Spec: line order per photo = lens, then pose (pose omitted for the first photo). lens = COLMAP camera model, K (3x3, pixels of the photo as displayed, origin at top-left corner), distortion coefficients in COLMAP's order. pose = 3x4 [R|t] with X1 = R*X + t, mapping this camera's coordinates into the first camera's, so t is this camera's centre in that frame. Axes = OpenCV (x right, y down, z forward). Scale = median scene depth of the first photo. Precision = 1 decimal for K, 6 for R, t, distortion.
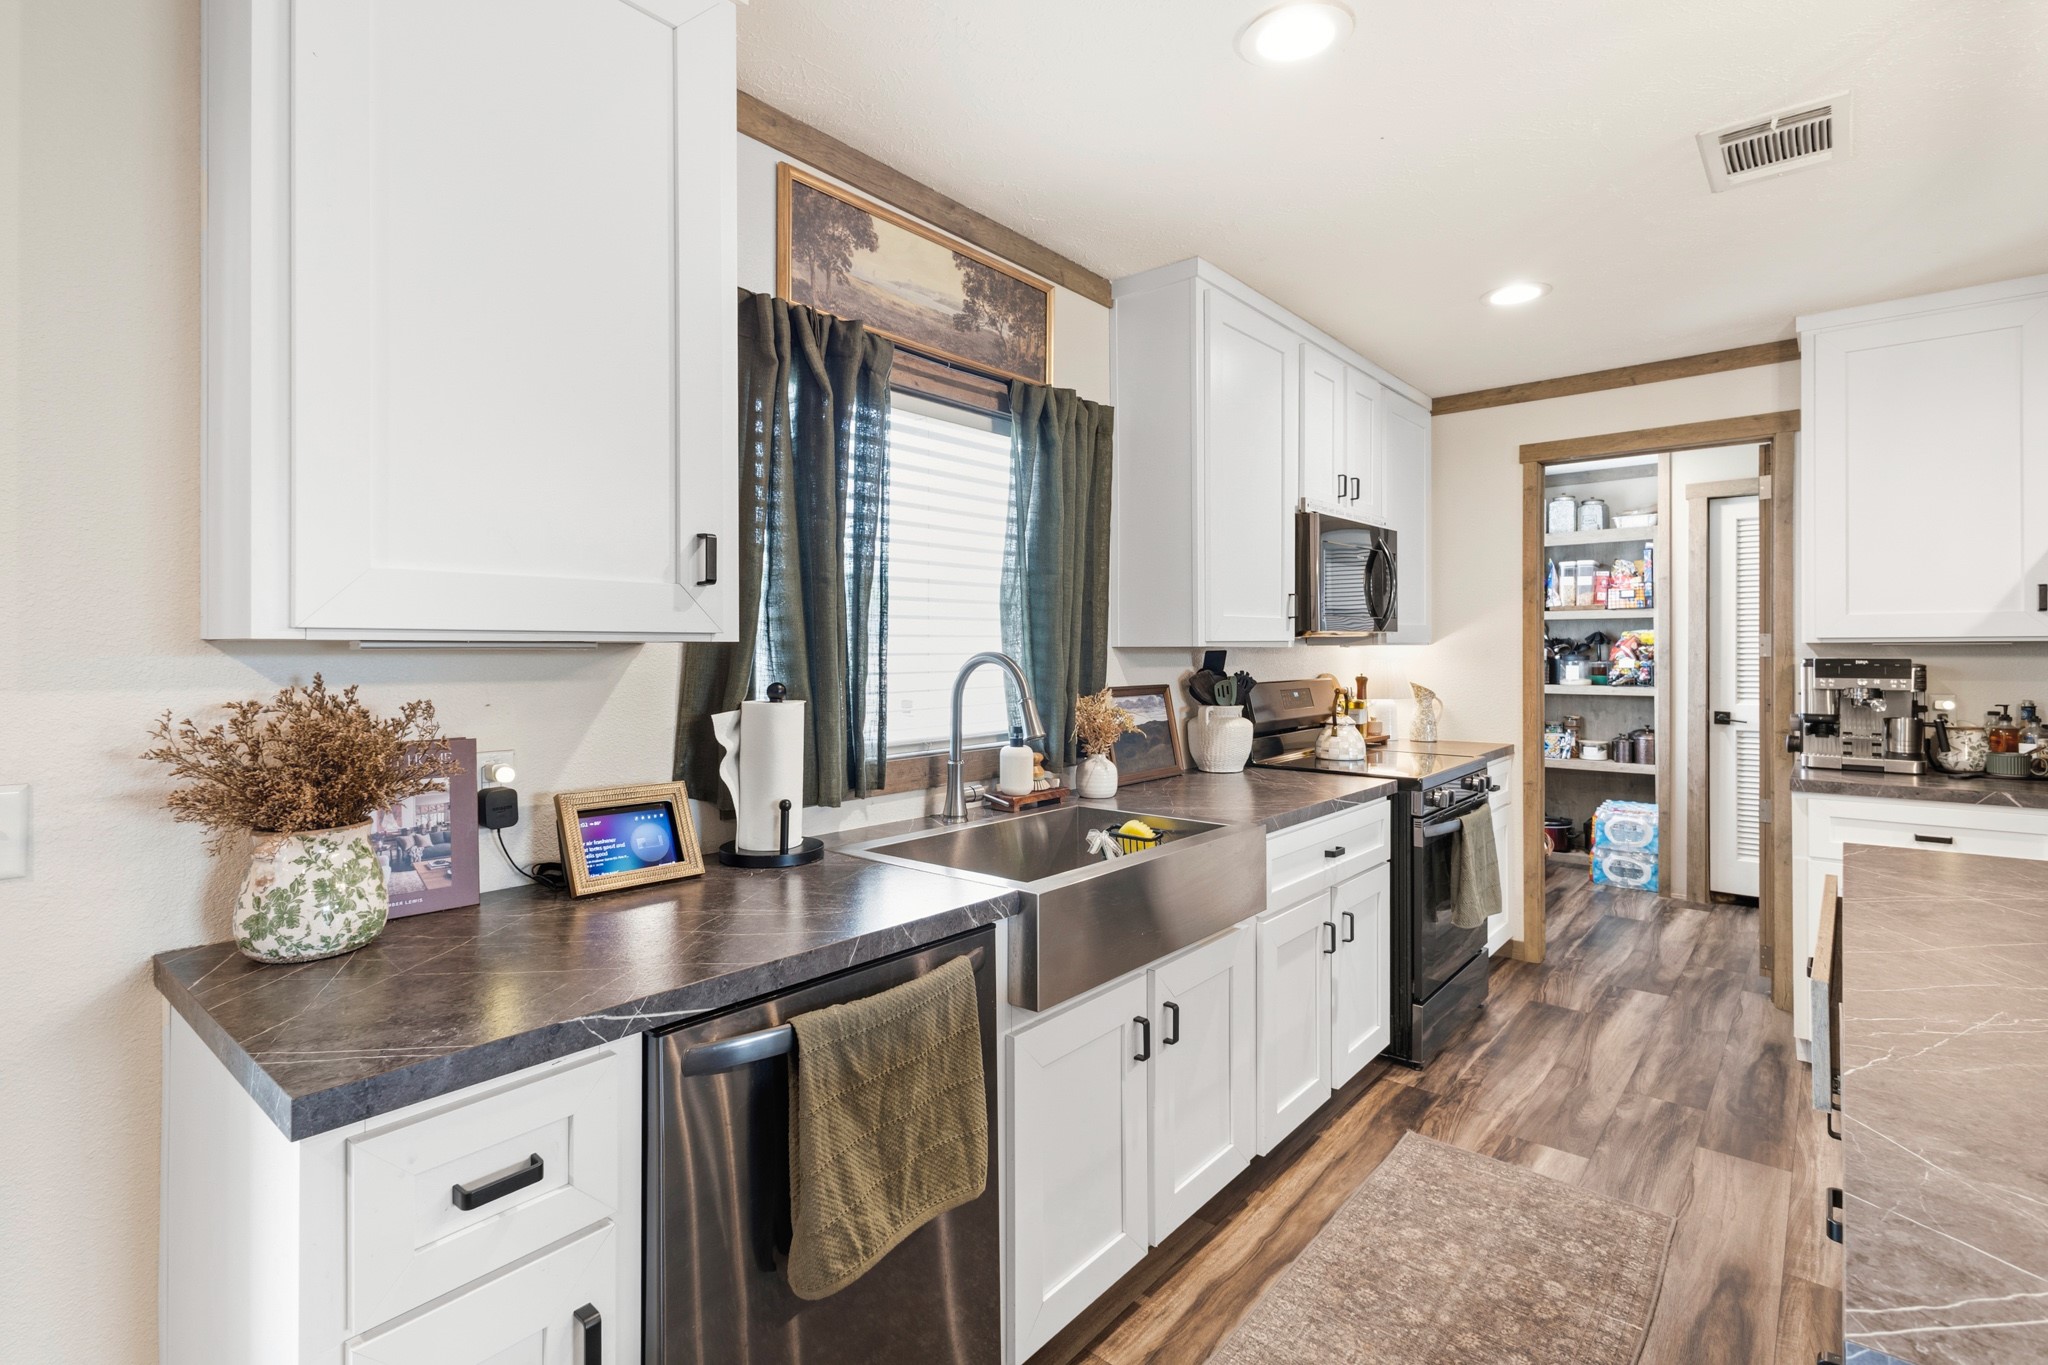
lens RADIAL K [[959.3, 0, 1018.6], [0, 959.3, 648.0], [0, 0, 1]] dist [0.011075, -0.003828]
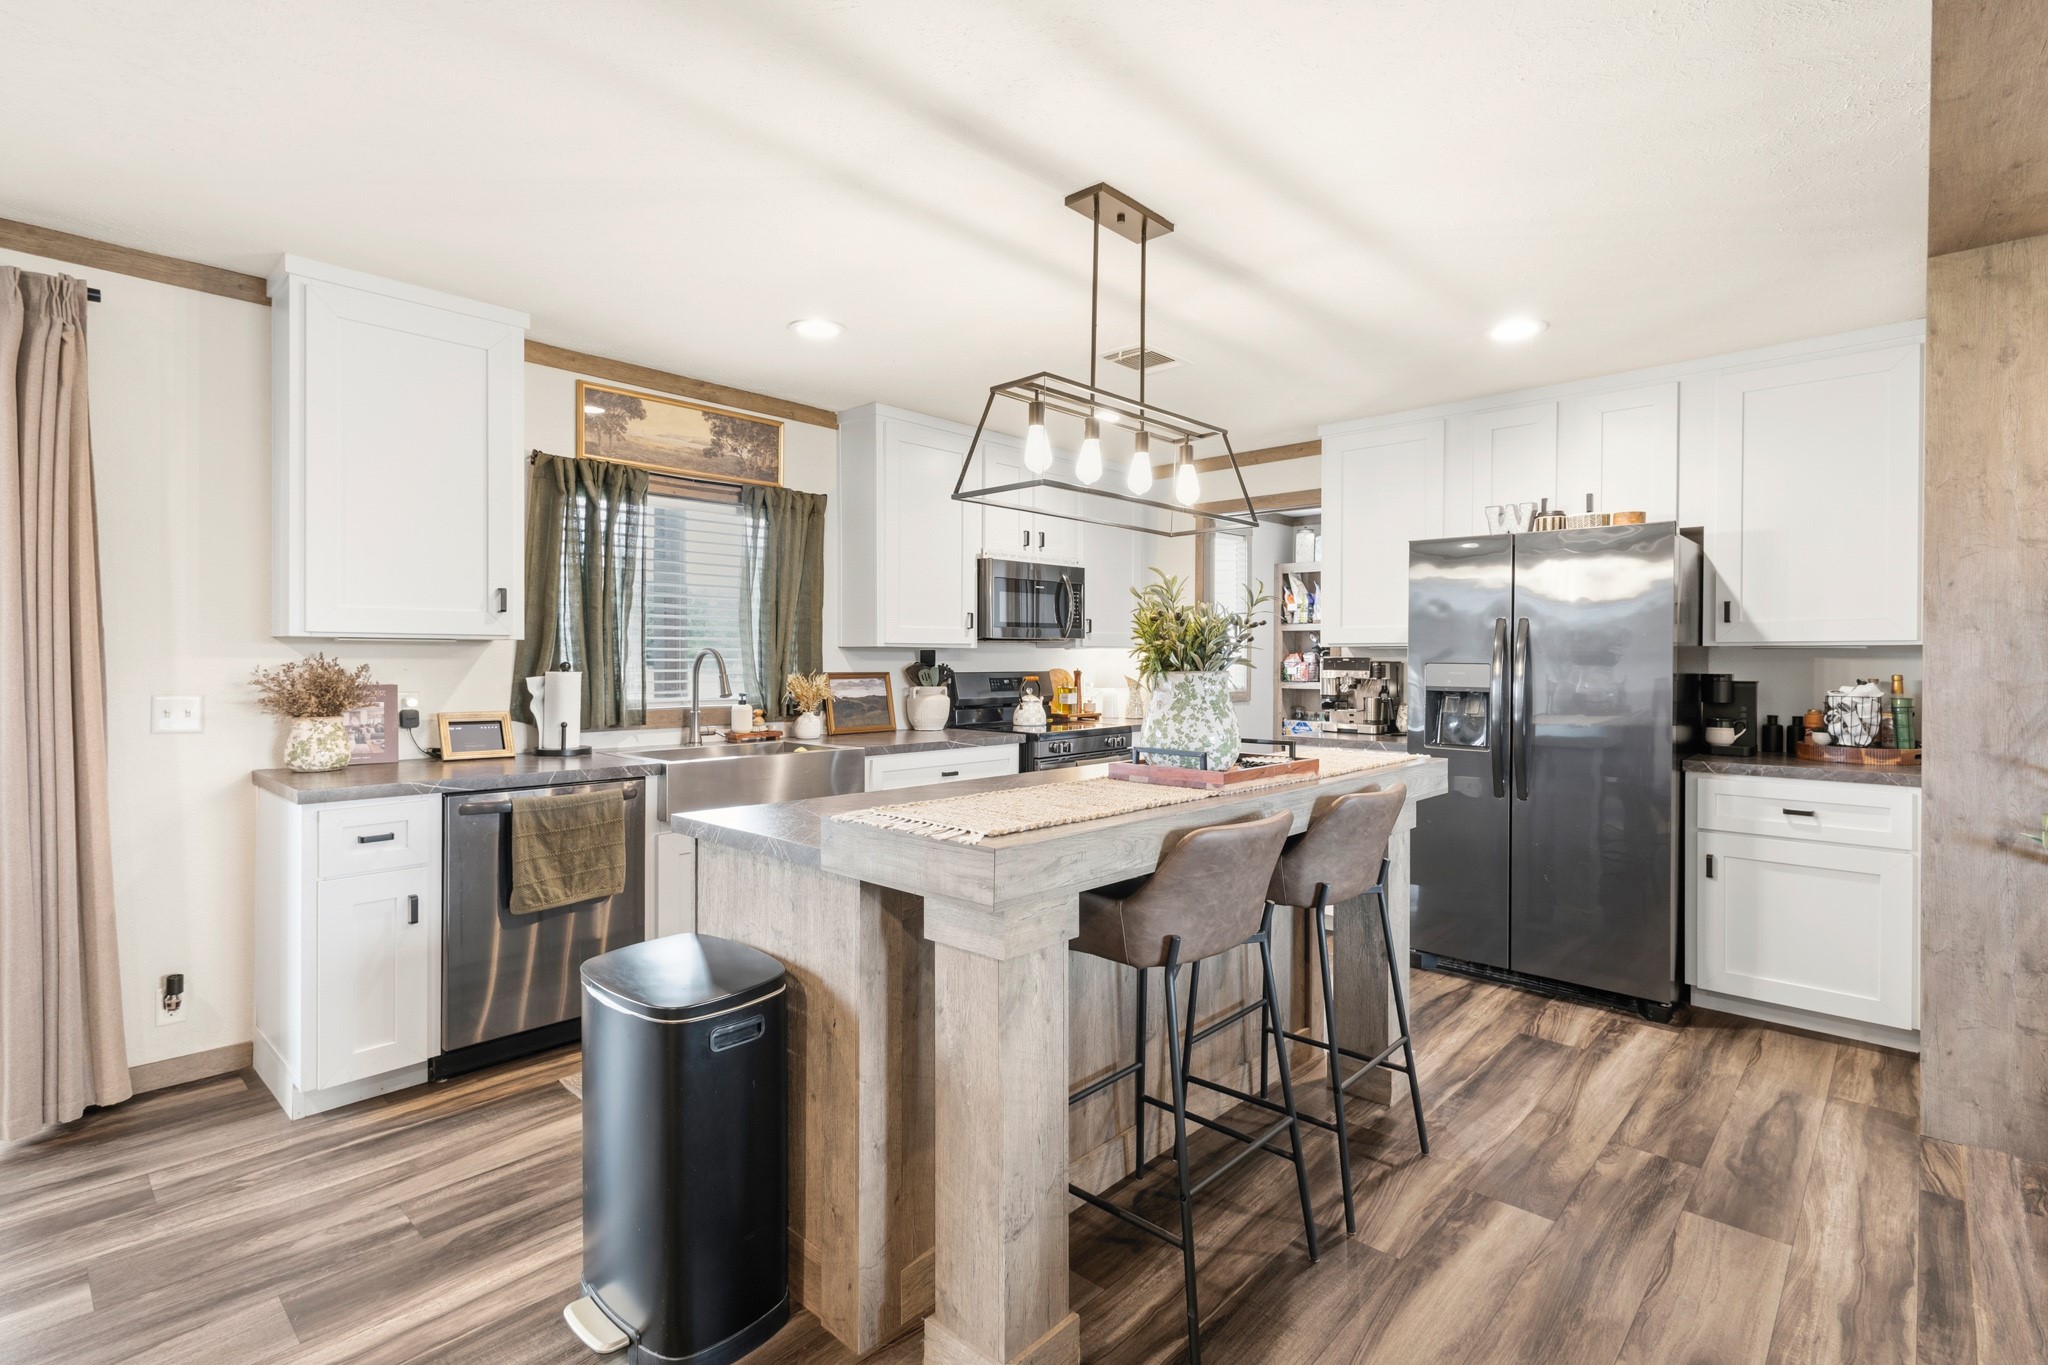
lens RADIAL K [[959.3, 0, 1021.9], [0, 959.3, 661.4], [0, 0, 1]] dist [0.011075, -0.003828]
pose [[0.998828, 0.005793, -0.048058, 0.566816], [-0.005485, 0.999964, 0.006550, 0.013280], [0.048094, -0.006278, 0.998823, -0.653209]]
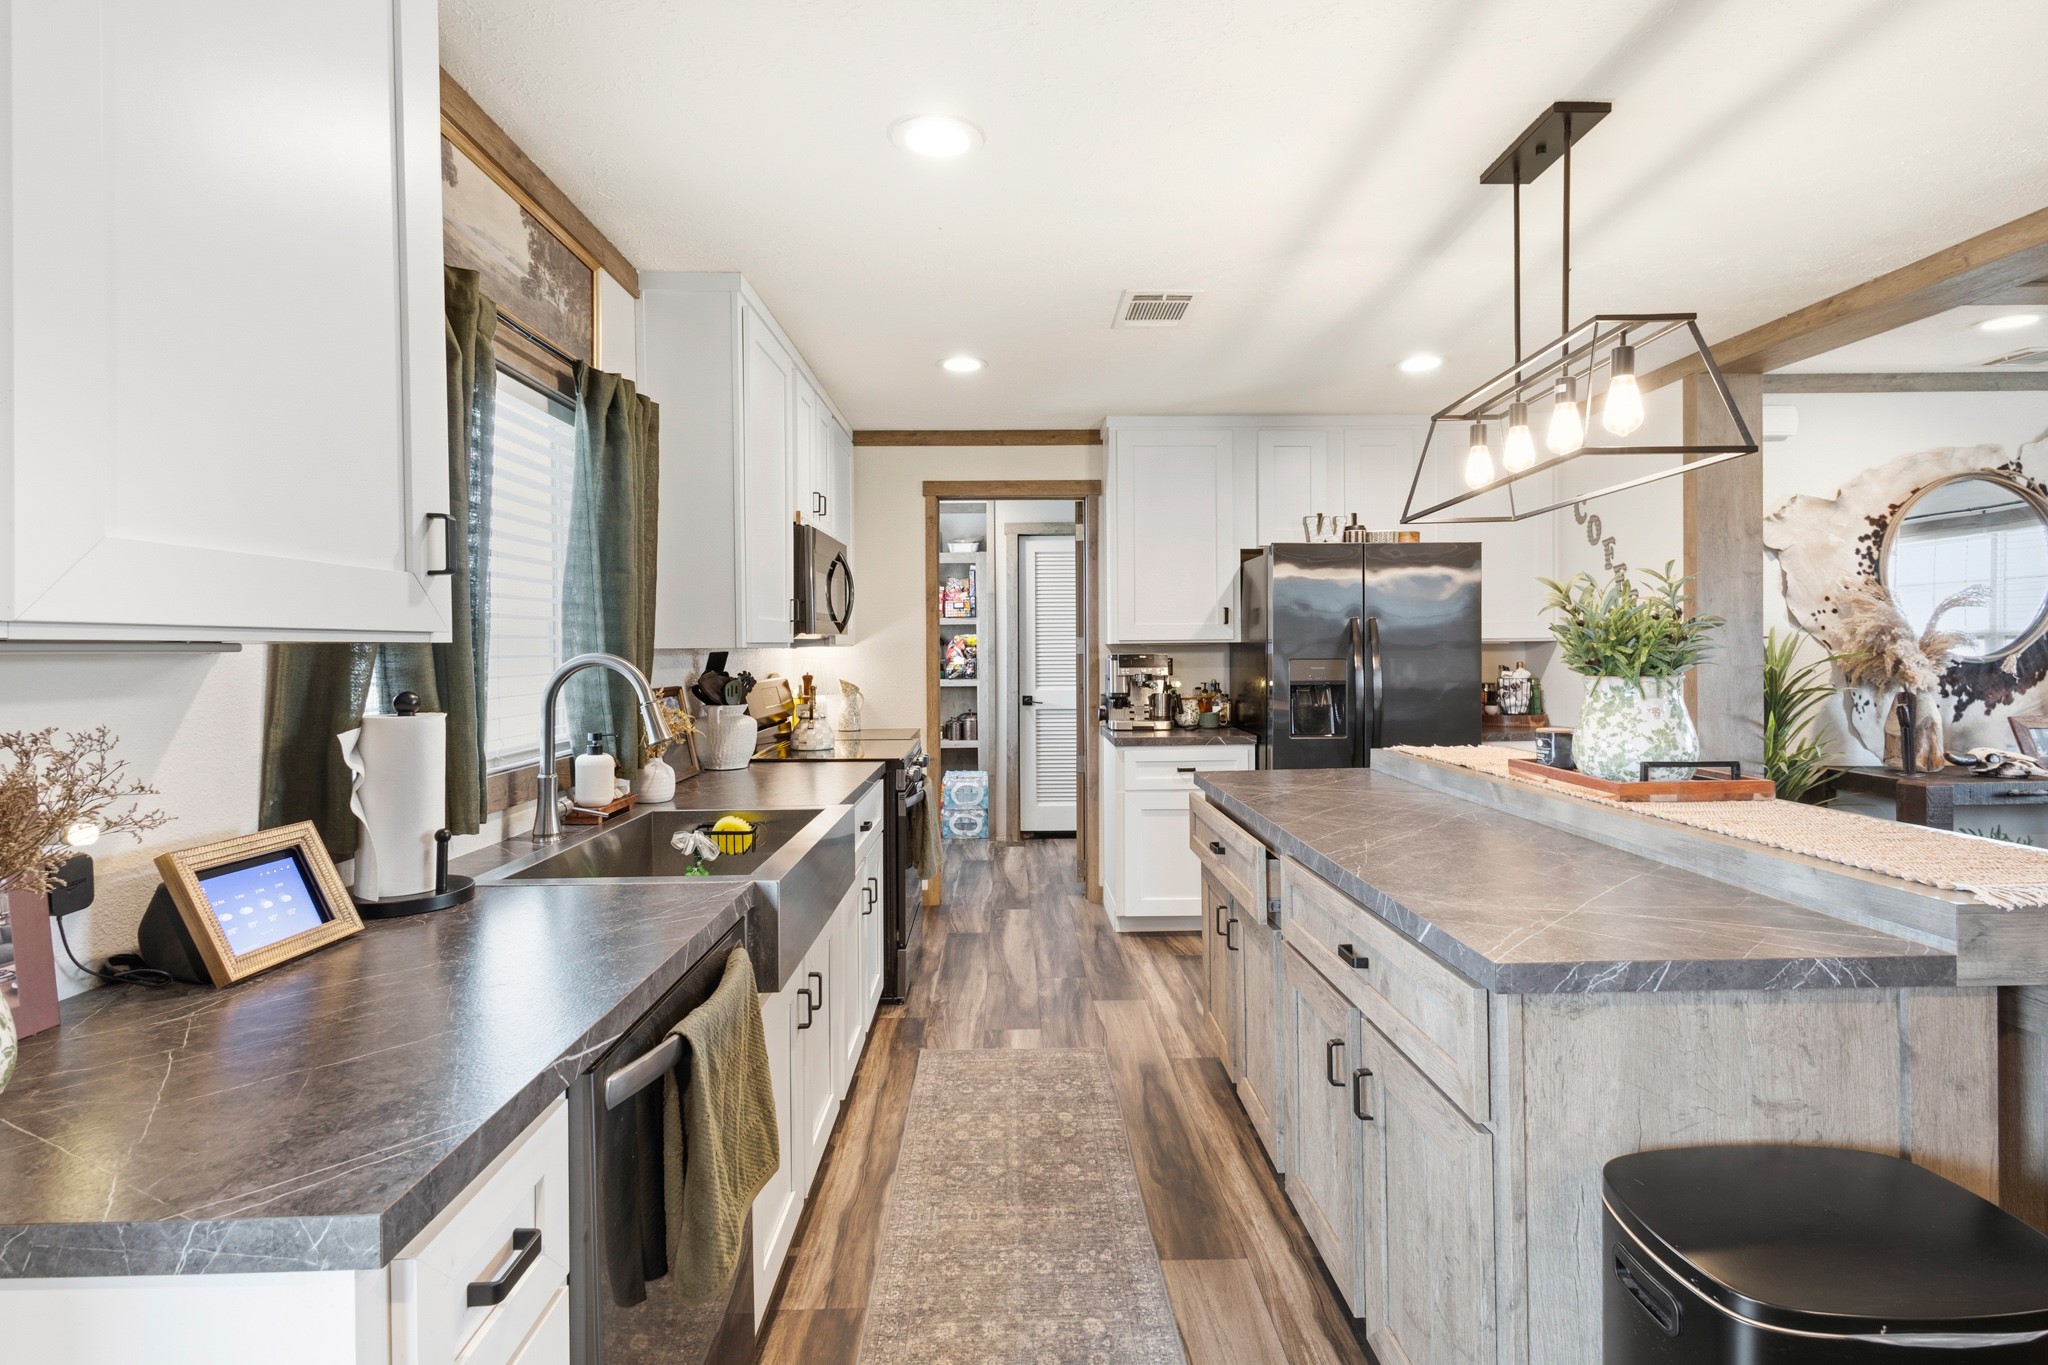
lens RADIAL K [[959.3, 0, 1022.5], [0, 959.3, 657.8], [0, 0, 1]] dist [0.011075, -0.003828]
pose [[0.749773, -0.011001, 0.661604, -0.309242], [0.006029, 0.999934, 0.009794, 0.001121], [-0.661668, -0.003354, 0.749790, 0.018624]]
